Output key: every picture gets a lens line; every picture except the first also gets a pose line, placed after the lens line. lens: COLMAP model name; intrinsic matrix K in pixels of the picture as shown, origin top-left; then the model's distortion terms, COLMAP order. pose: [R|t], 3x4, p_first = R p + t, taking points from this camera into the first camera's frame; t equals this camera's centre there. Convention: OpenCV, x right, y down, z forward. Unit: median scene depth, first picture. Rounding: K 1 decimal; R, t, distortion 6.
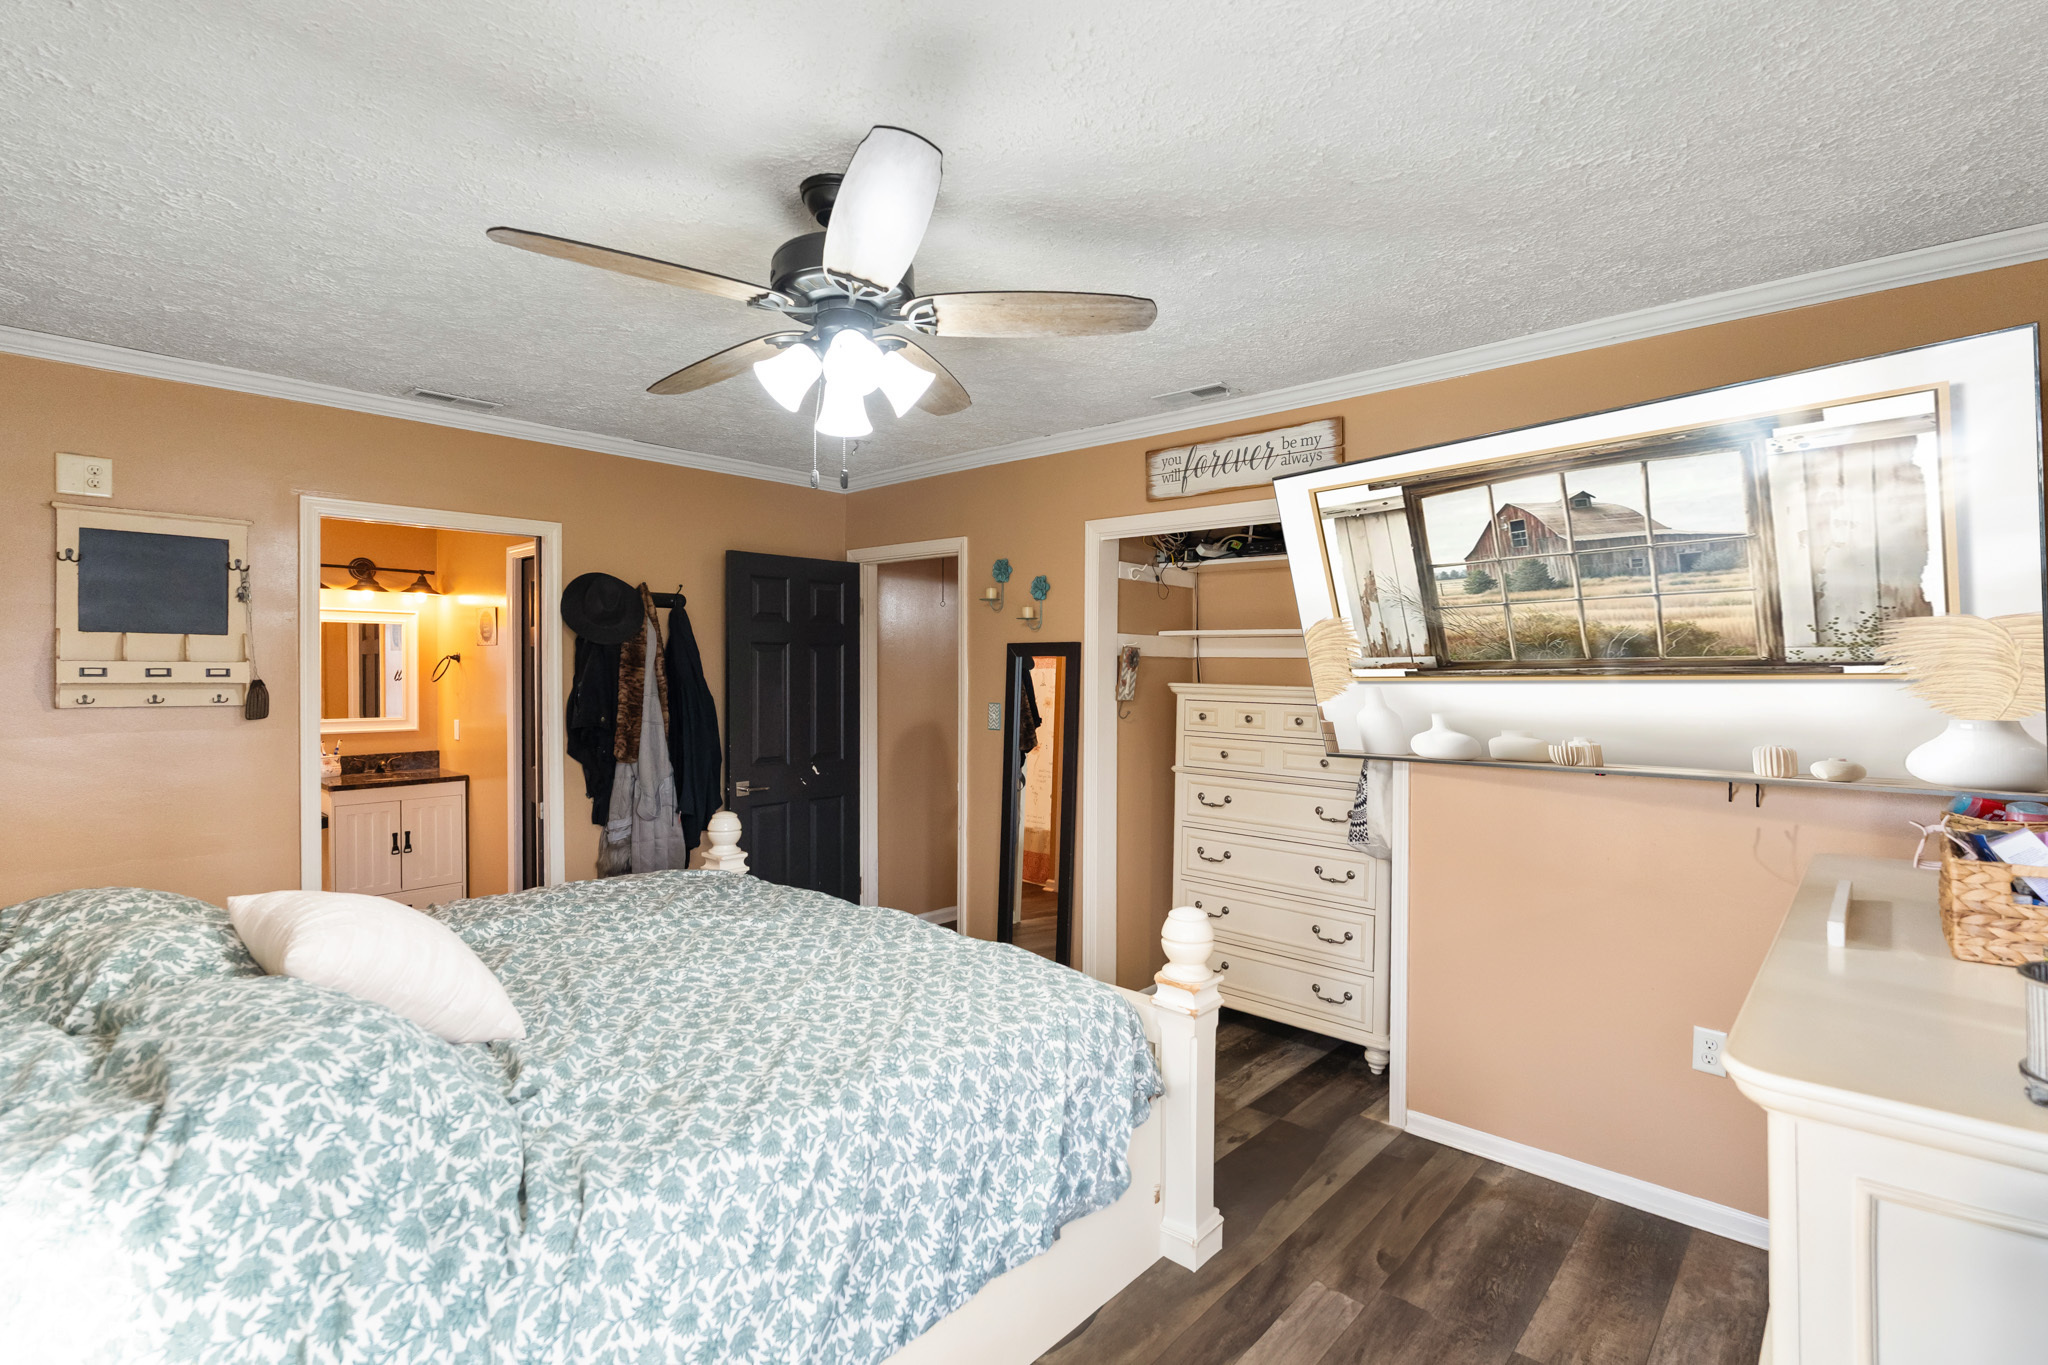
lens RADIAL K [[933.1, 0, 1029.1], [0, 933.1, 670.3], [0, 0, 1]] dist [-0.002162, -0.000094]
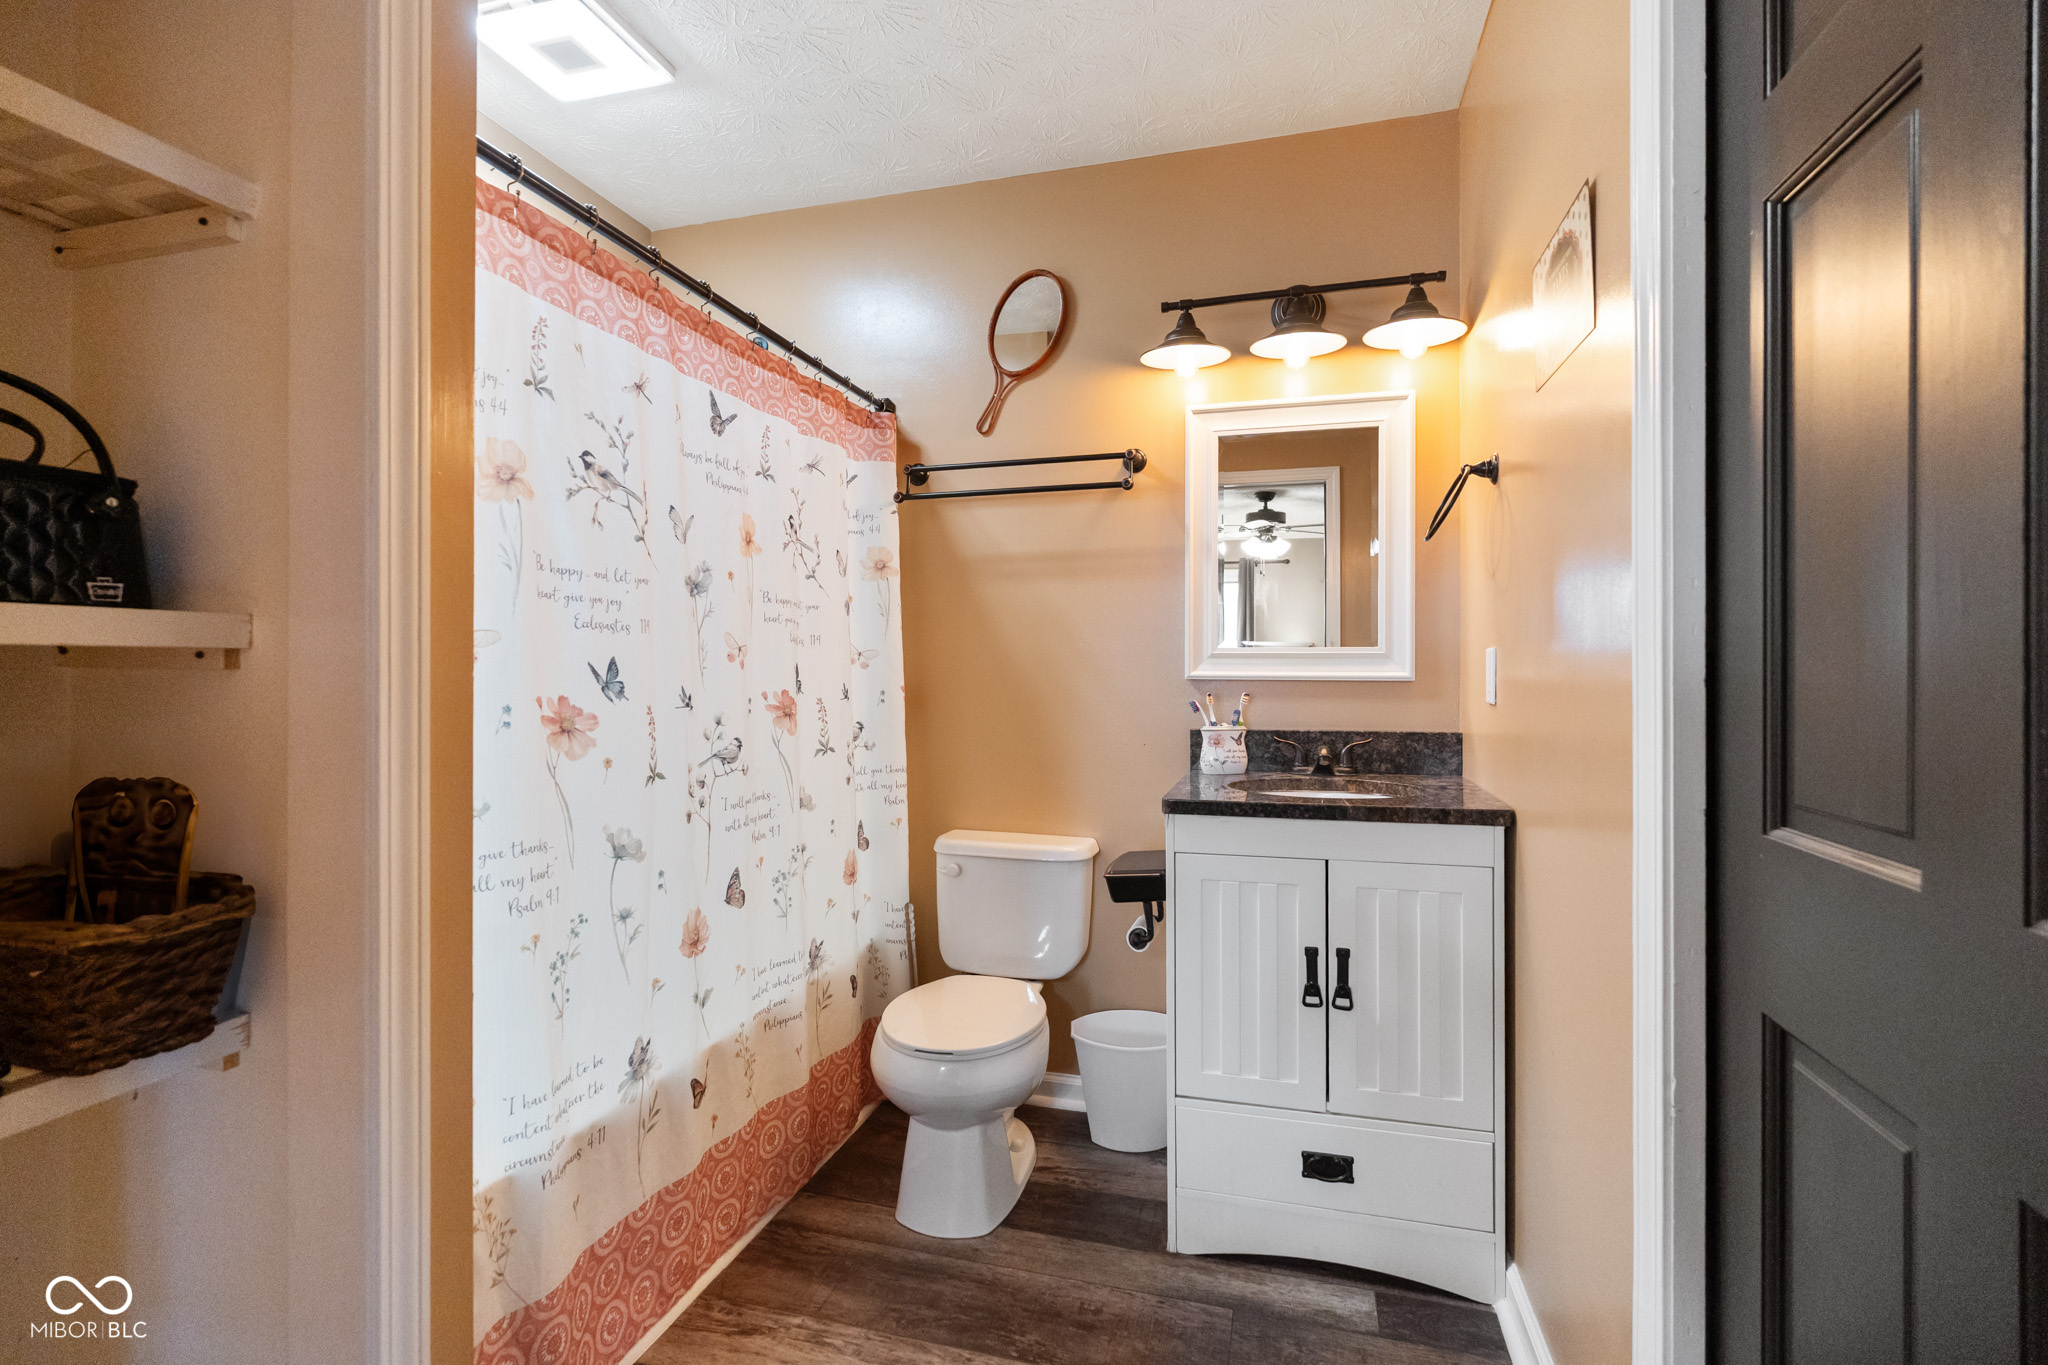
lens RADIAL K [[933.1, 0, 1028.3], [0, 933.1, 680.4], [0, 0, 1]] dist [-0.002162, -0.000094]
pose [[0.439886, 0.004351, -0.898043, -0.379242], [0.000417, 0.999987, 0.005049, 0.064598], [0.898053, -0.002595, 0.439879, 0.697515]]
